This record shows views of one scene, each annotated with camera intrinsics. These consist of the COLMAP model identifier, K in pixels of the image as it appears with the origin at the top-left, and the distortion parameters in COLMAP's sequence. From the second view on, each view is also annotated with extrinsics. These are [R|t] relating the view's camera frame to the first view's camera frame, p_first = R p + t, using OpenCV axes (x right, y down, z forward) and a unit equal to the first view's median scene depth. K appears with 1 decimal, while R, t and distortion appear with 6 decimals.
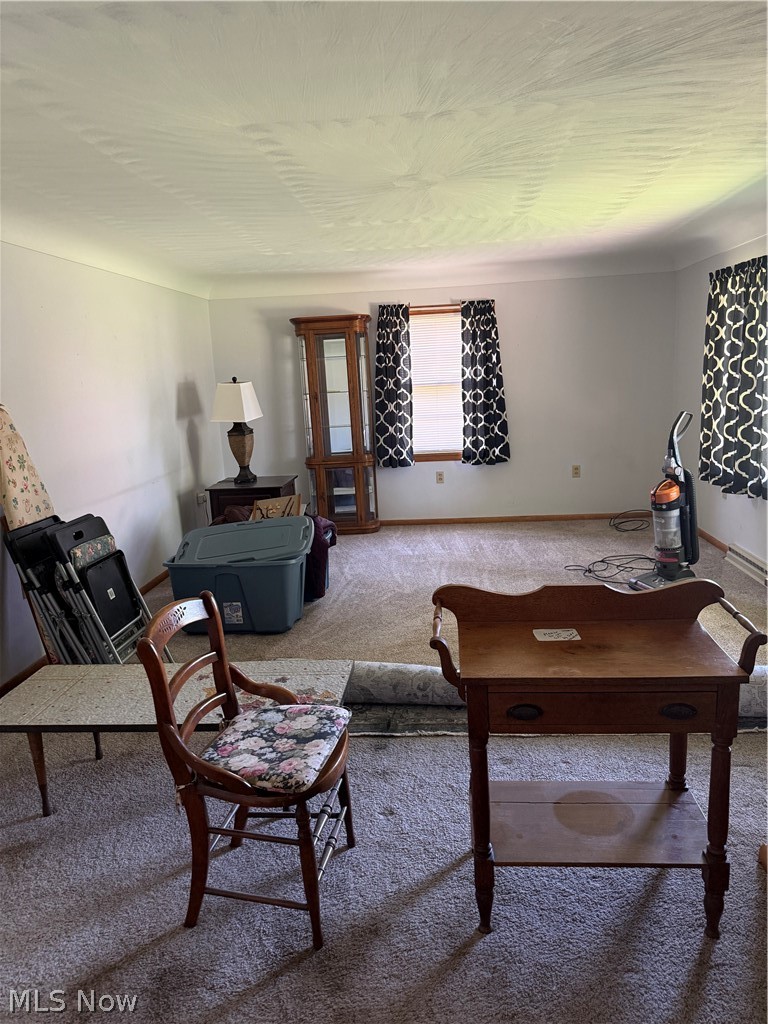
lens RADIAL K [[733.1, 0, 390.7], [0, 733.1, 506.4], [0, 0, 1]] dist [0.053156, -0.073186]
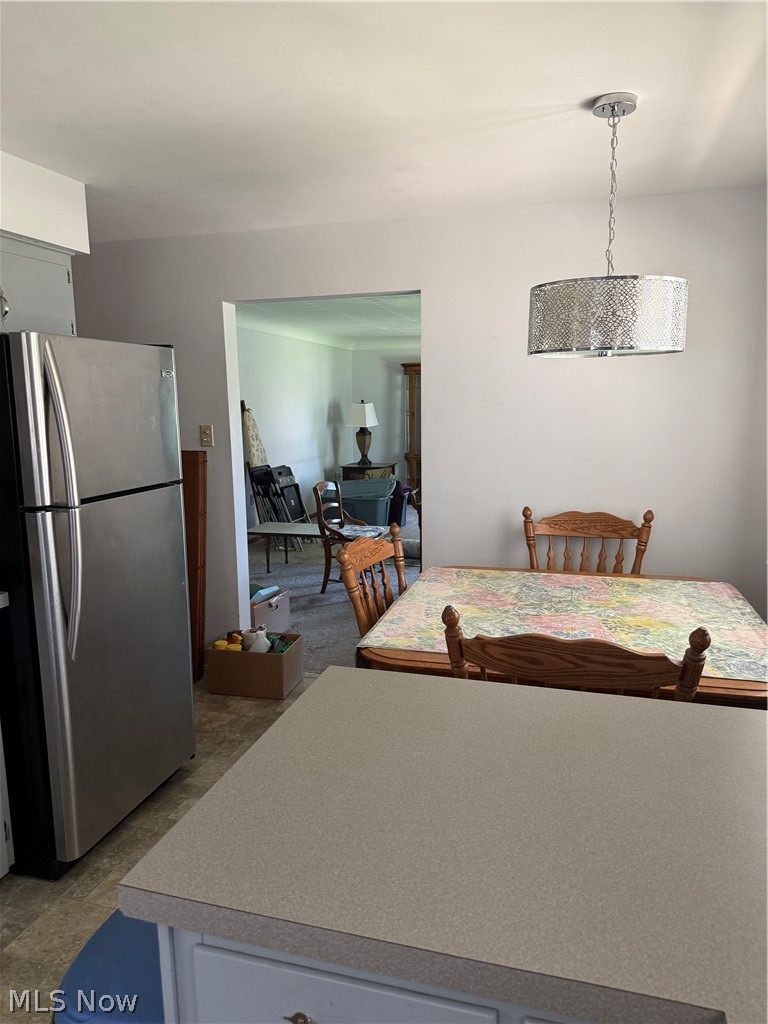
lens RADIAL K [[733.1, 0, 350.8], [0, 733.1, 553.5], [0, 0, 1]] dist [0.053156, -0.073186]
pose [[0.969843, 0.082843, -0.229218, 0.261474], [-0.075917, 0.996356, 0.038884, 0.164454], [0.231604, -0.020309, 0.972598, -0.956806]]
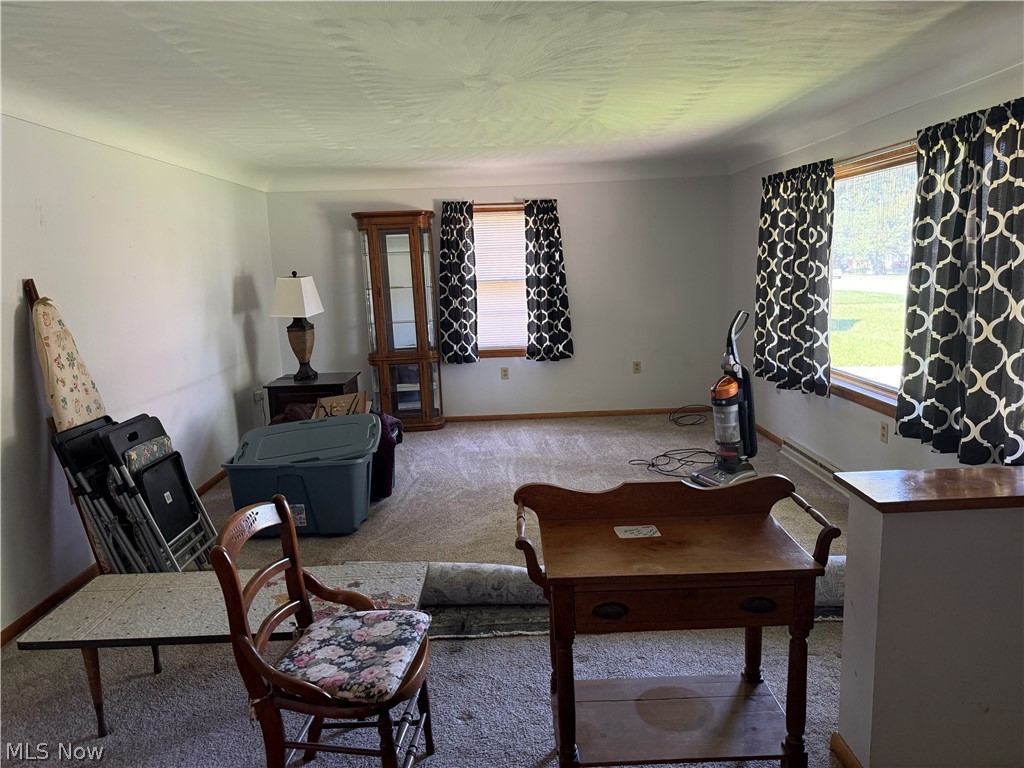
lens RADIAL K [[733.1, 0, 515.0], [0, 733.1, 383.1], [0, 0, 1]] dist [0.053156, -0.073186]
pose [[0.995542, -0.003272, 0.094259, -0.021656], [0.005577, 0.999692, -0.024203, -0.003688], [-0.094151, 0.024621, 0.995253, 0.003192]]
